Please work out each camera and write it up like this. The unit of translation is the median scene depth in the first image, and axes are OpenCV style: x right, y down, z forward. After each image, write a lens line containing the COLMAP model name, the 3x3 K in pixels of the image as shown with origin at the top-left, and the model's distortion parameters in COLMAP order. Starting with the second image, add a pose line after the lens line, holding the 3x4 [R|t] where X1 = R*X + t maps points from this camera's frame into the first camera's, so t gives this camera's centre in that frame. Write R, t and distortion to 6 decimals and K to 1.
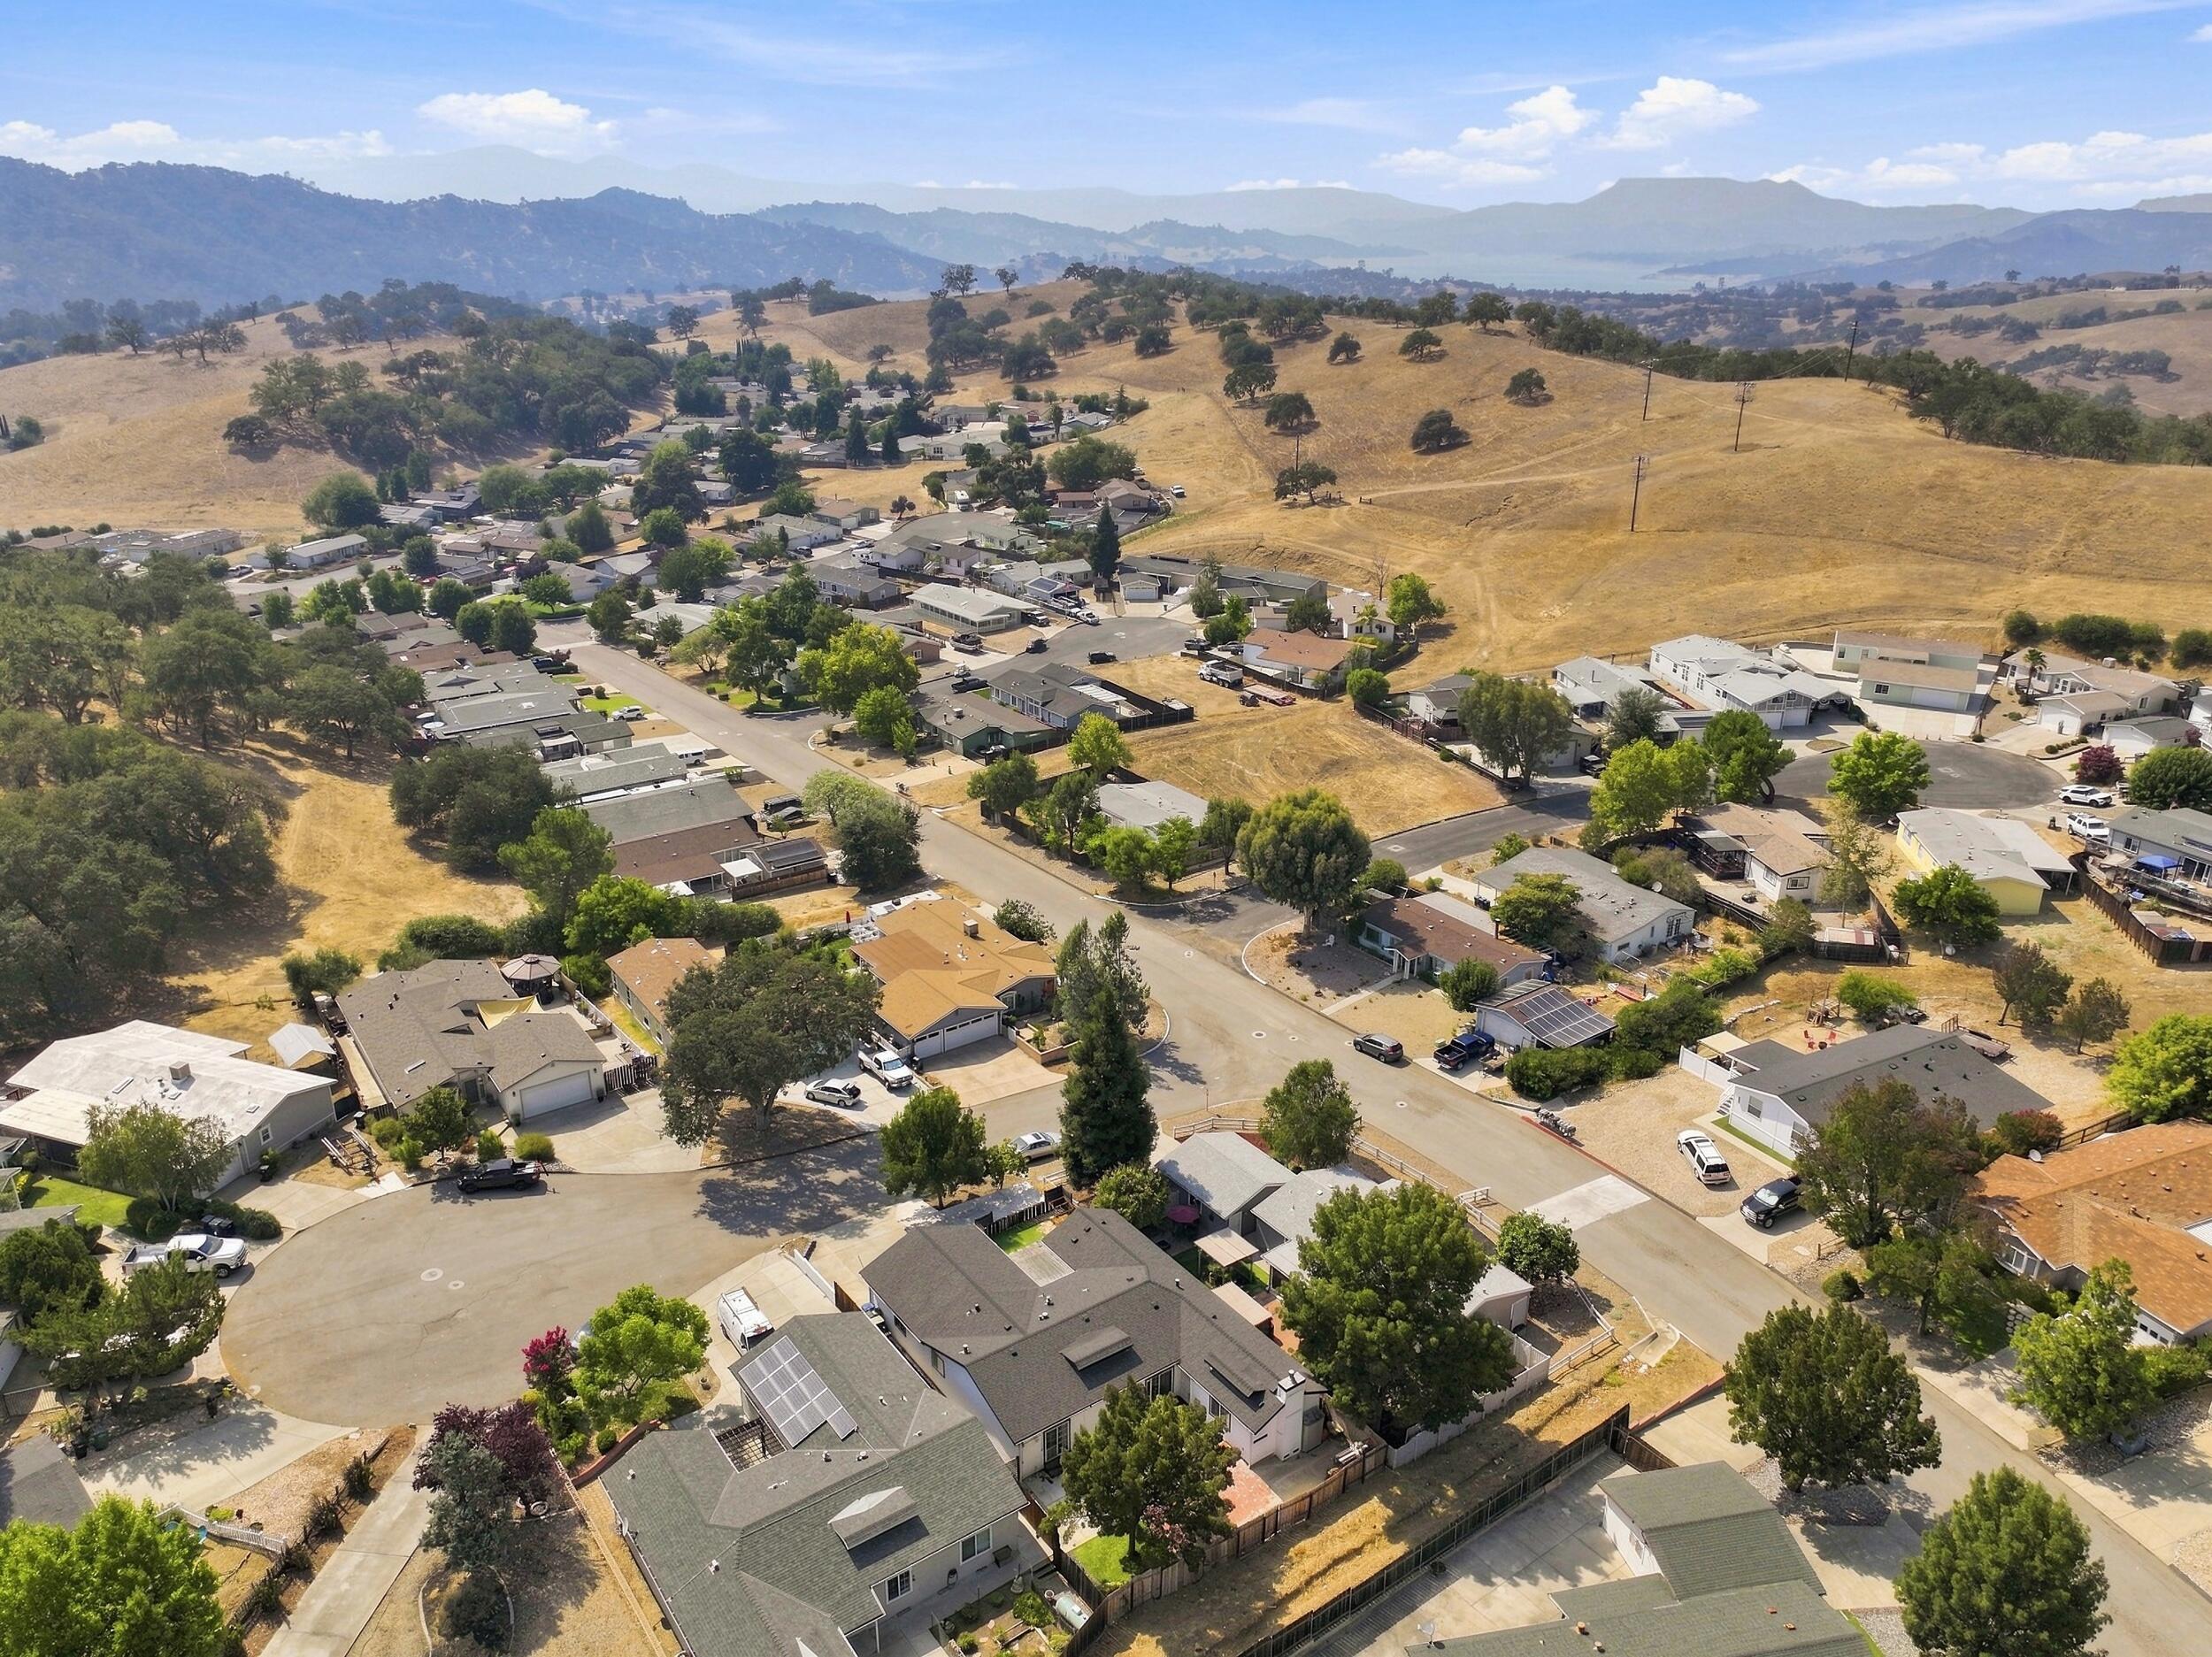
lens RADIAL K [[1551.2, 0, 1106.8], [0, 1551.2, 839.4], [0, 0, 1]] dist [0.002156, 0.002571]
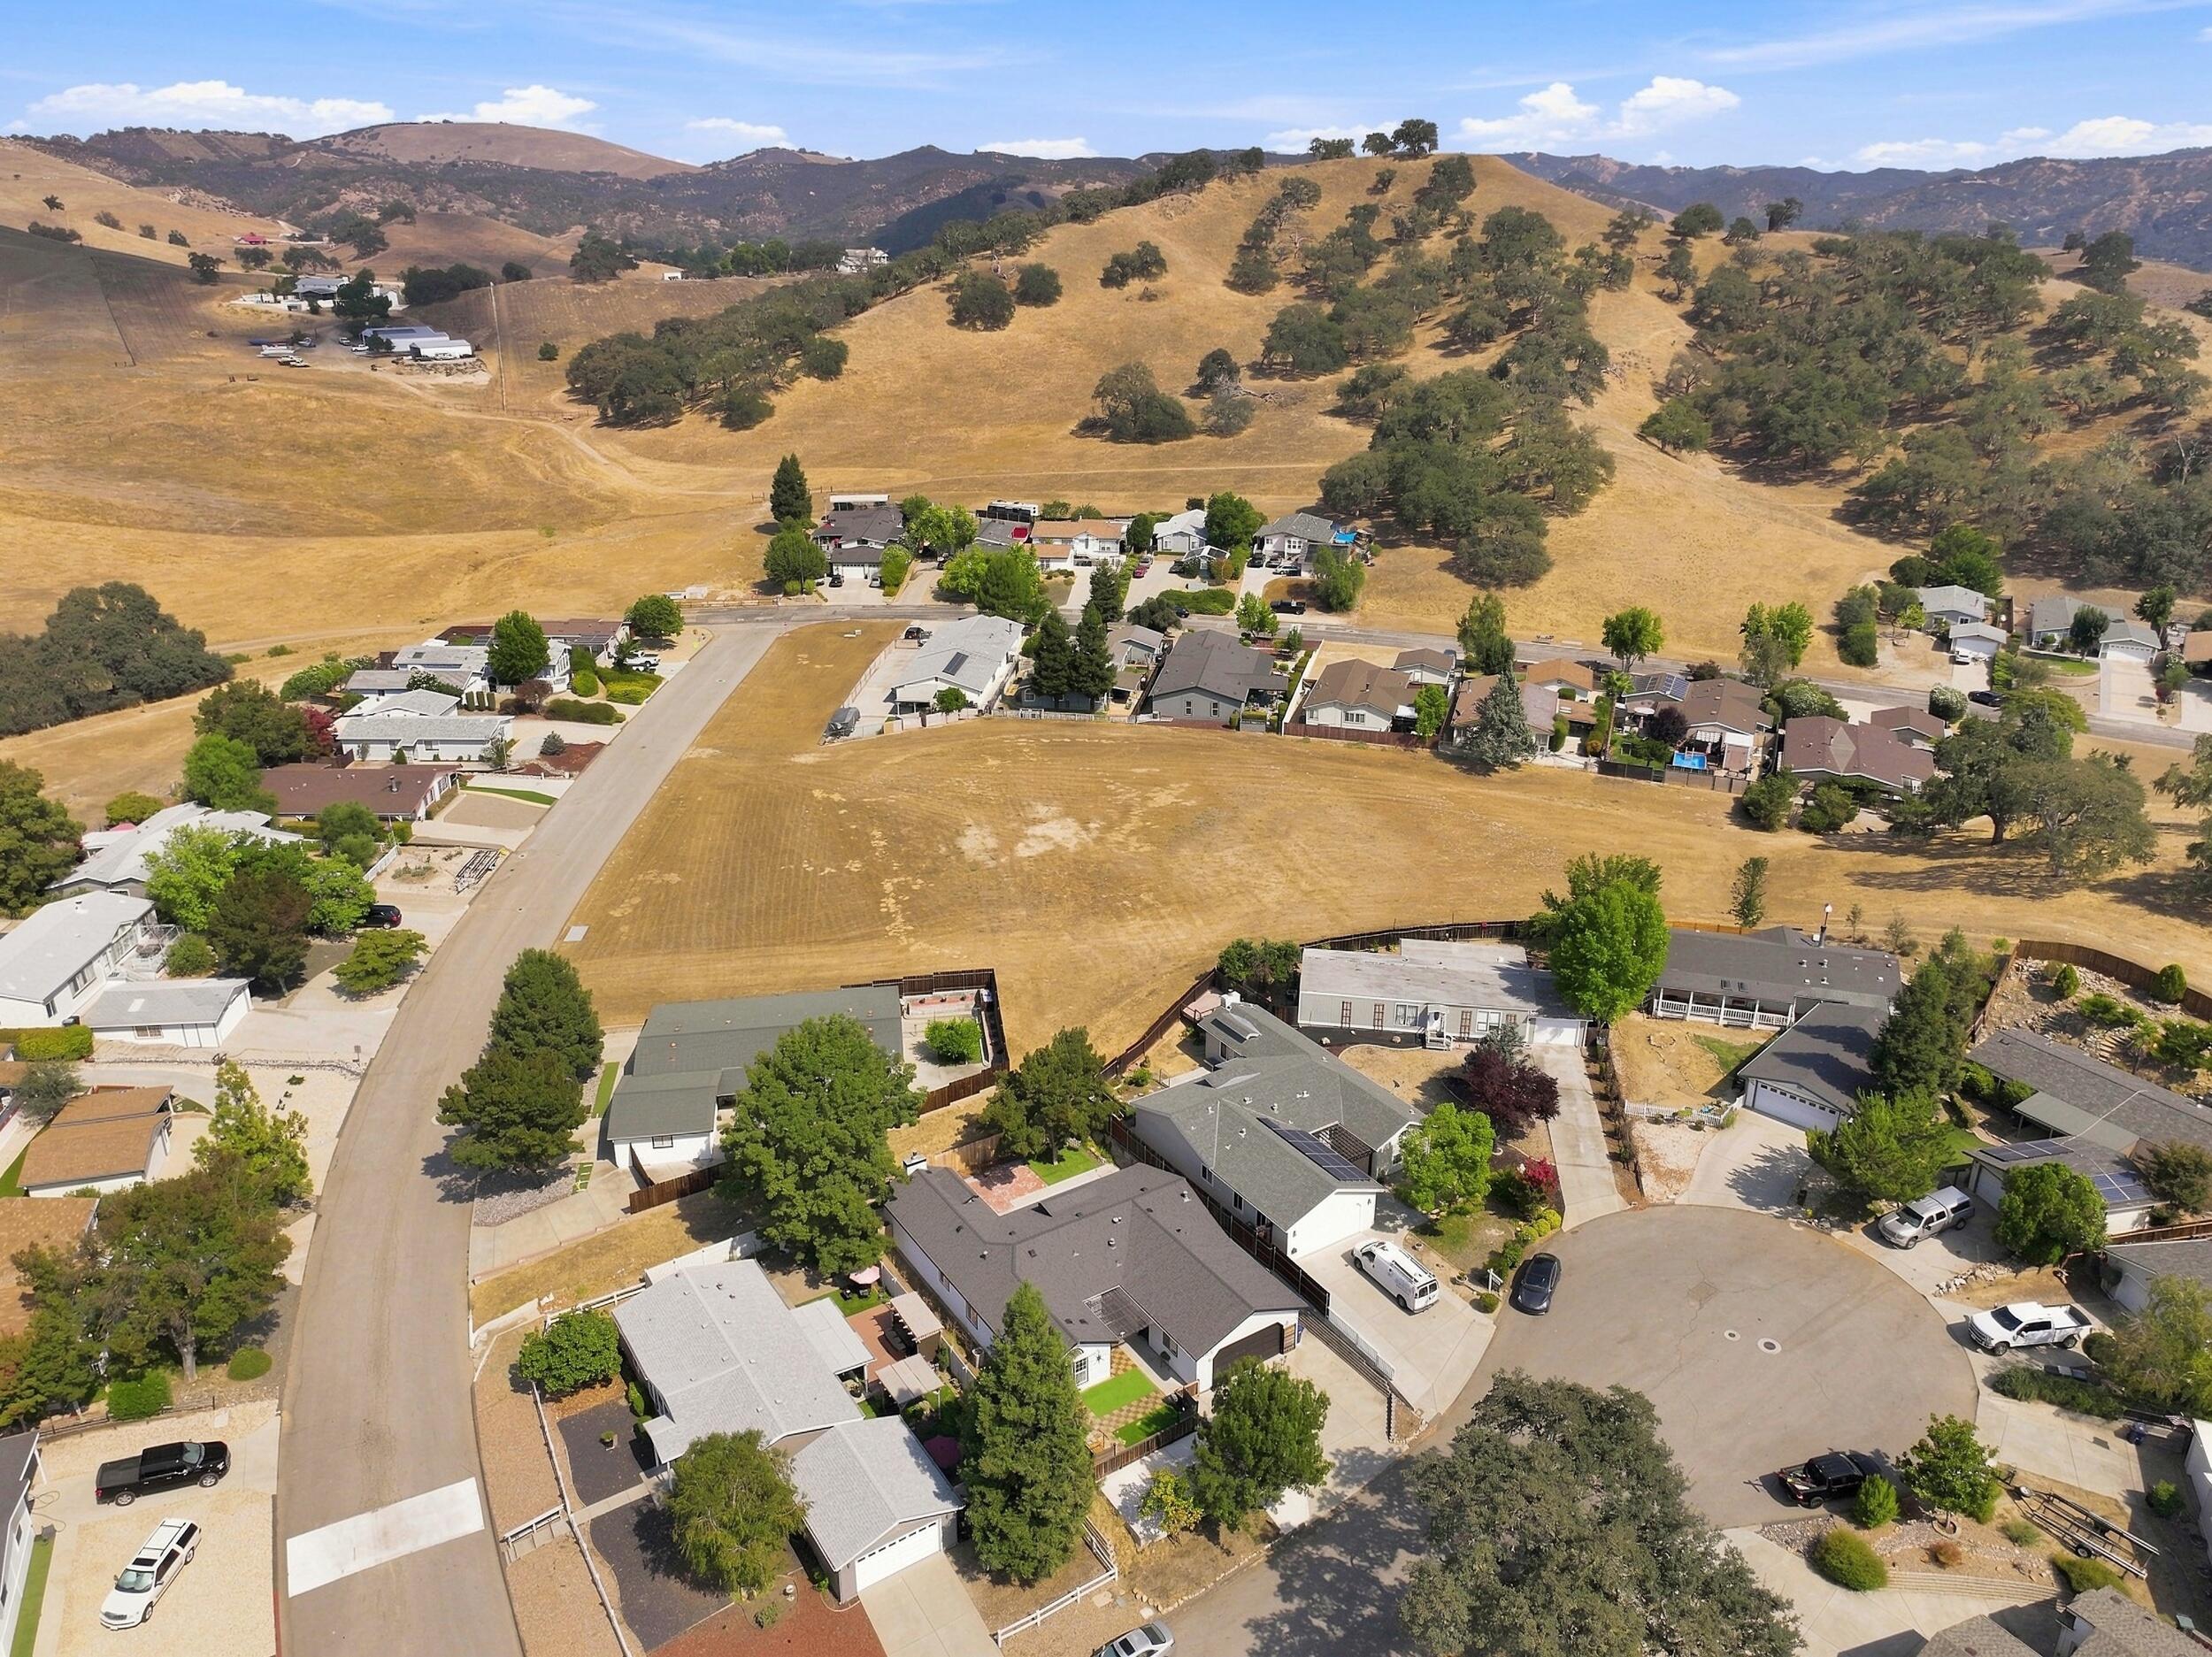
lens RADIAL K [[1496.8, 0, 1113.5], [0, 1496.8, 888.8], [0, 0, 1]] dist [0.002721, 0.004206]
pose [[-0.998879, -0.033443, 0.033501, -0.036966], [0.000949, 0.693419, 0.720534, -0.360760], [-0.047327, 0.719758, -0.692610, 0.919970]]
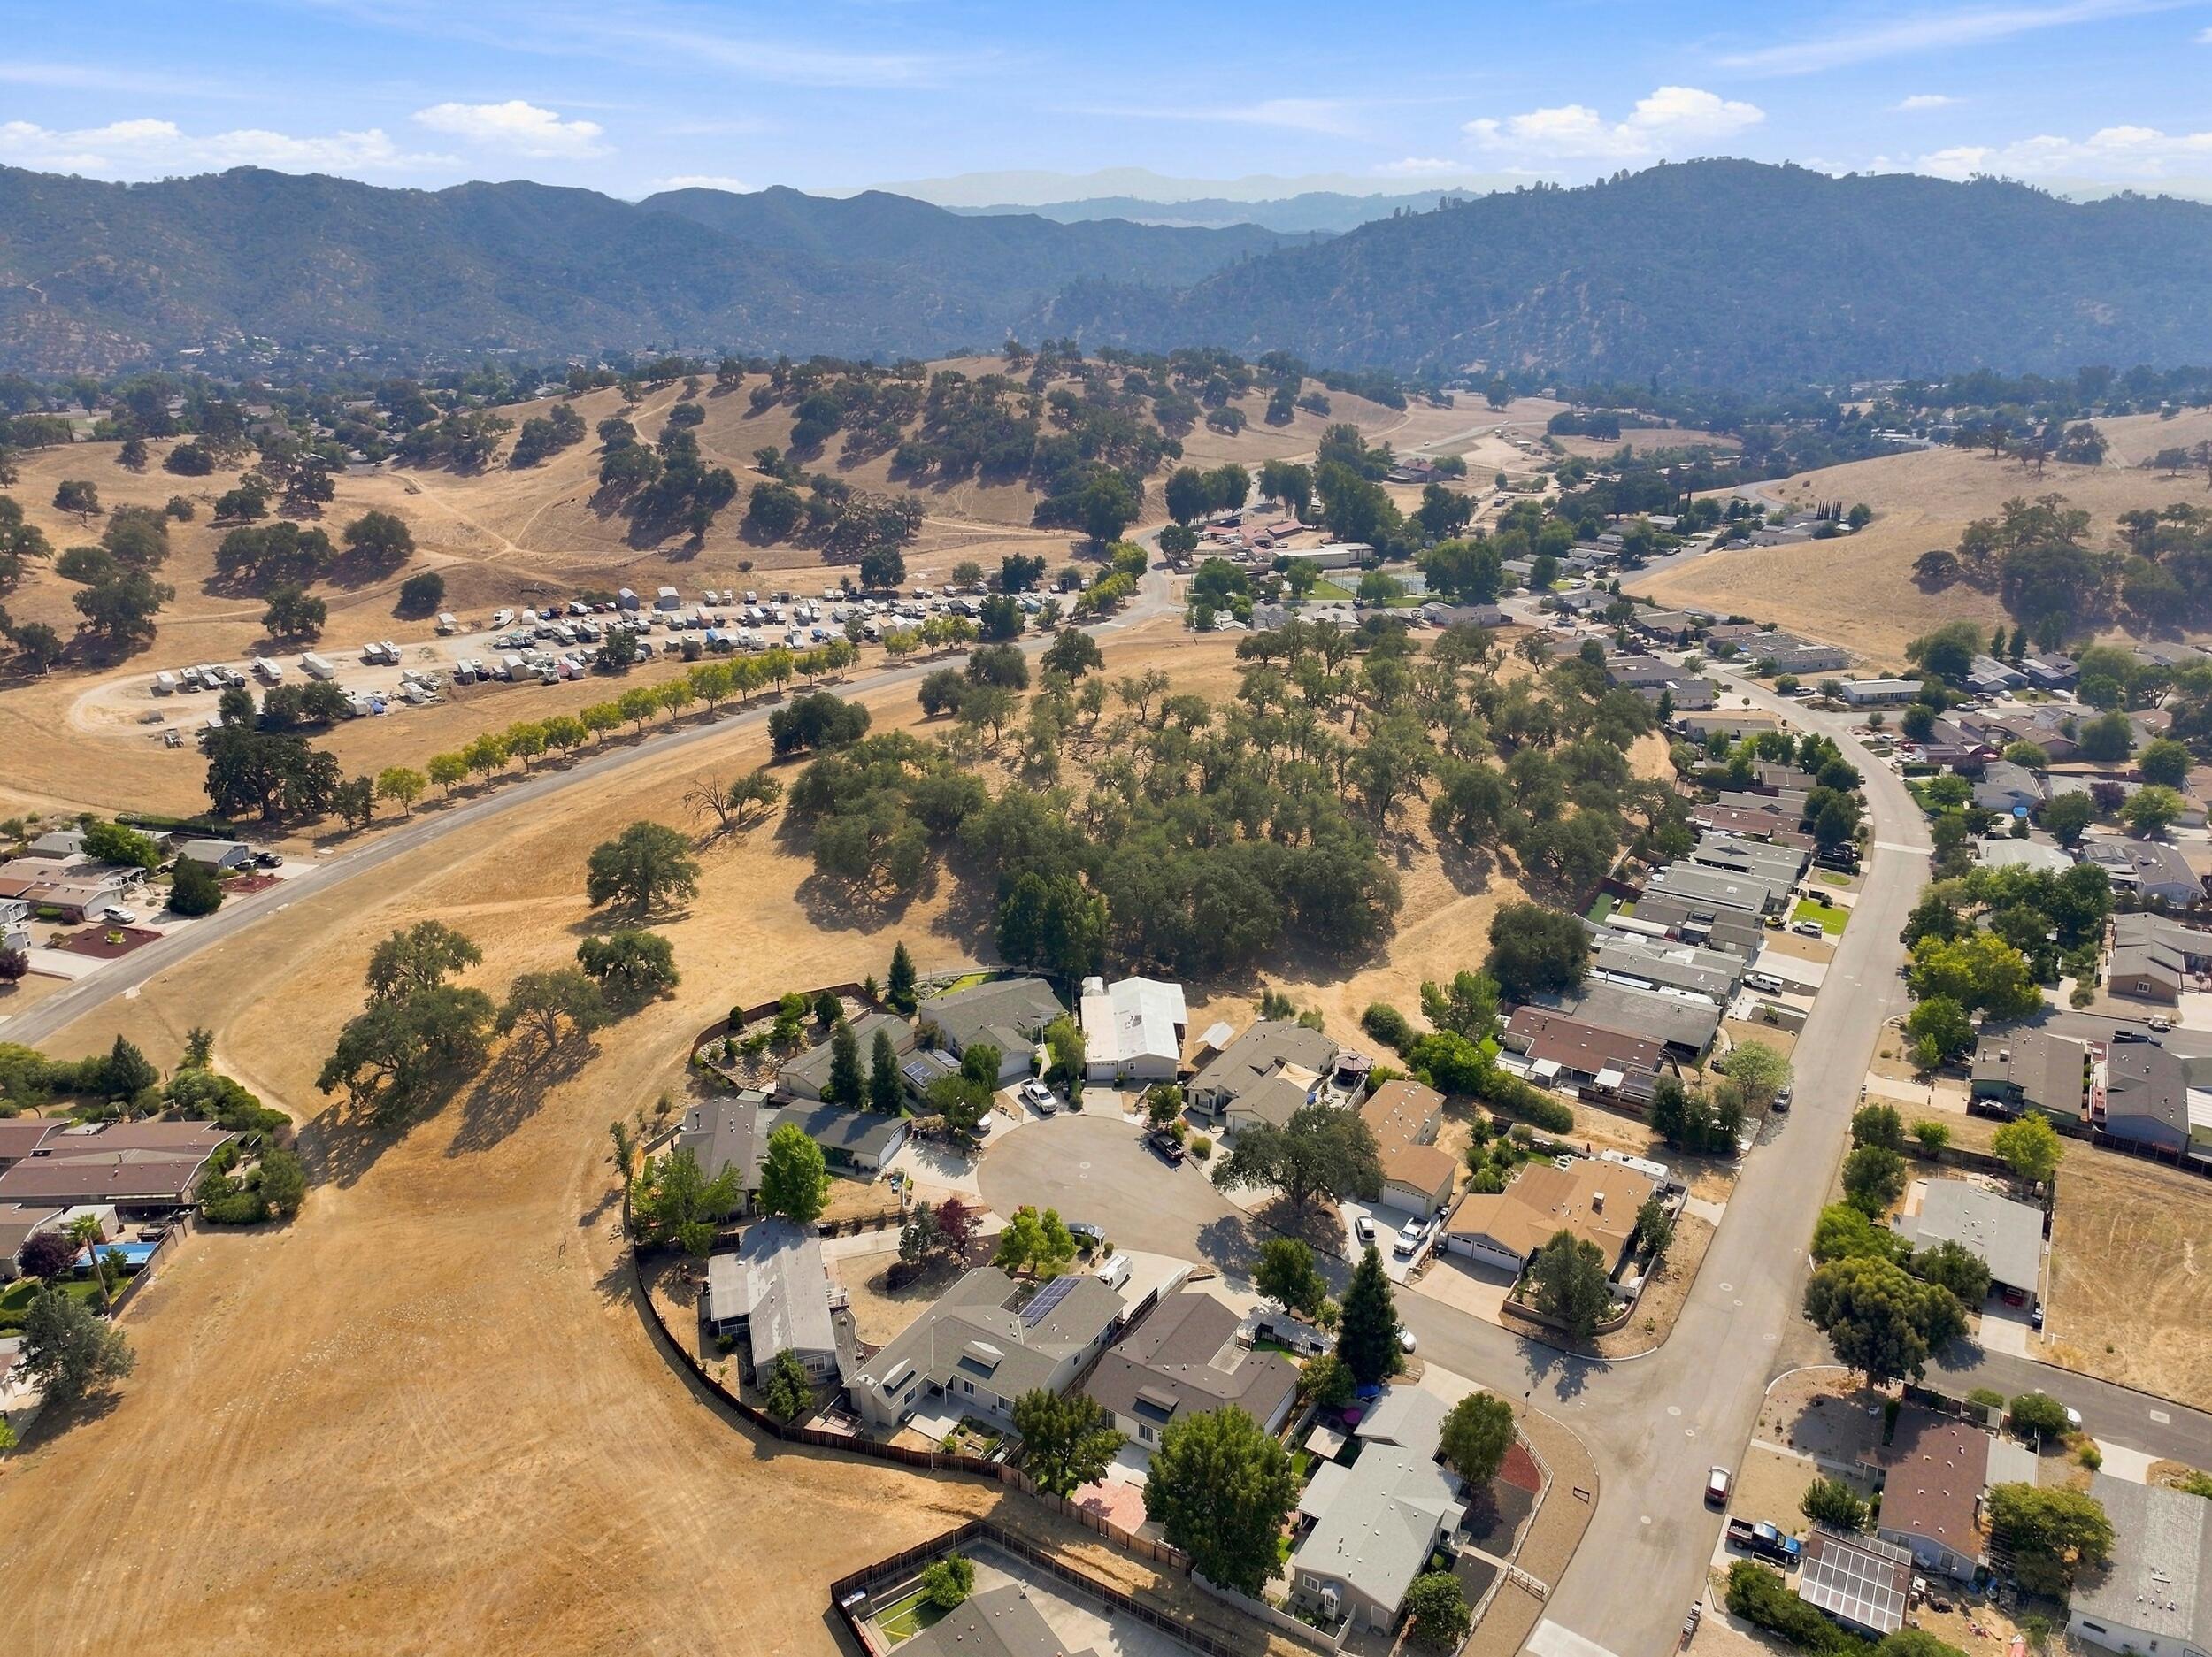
lens RADIAL K [[1534.6, 0, 1106.0], [0, 1534.6, 828.5], [0, 0, 1]] dist [0.007256, 0.001734]
pose [[0.372890, 0.324550, -0.869264, 0.696340], [-0.328442, 0.922347, 0.203477, -0.318426], [0.867801, 0.209628, 0.450530, 0.048301]]
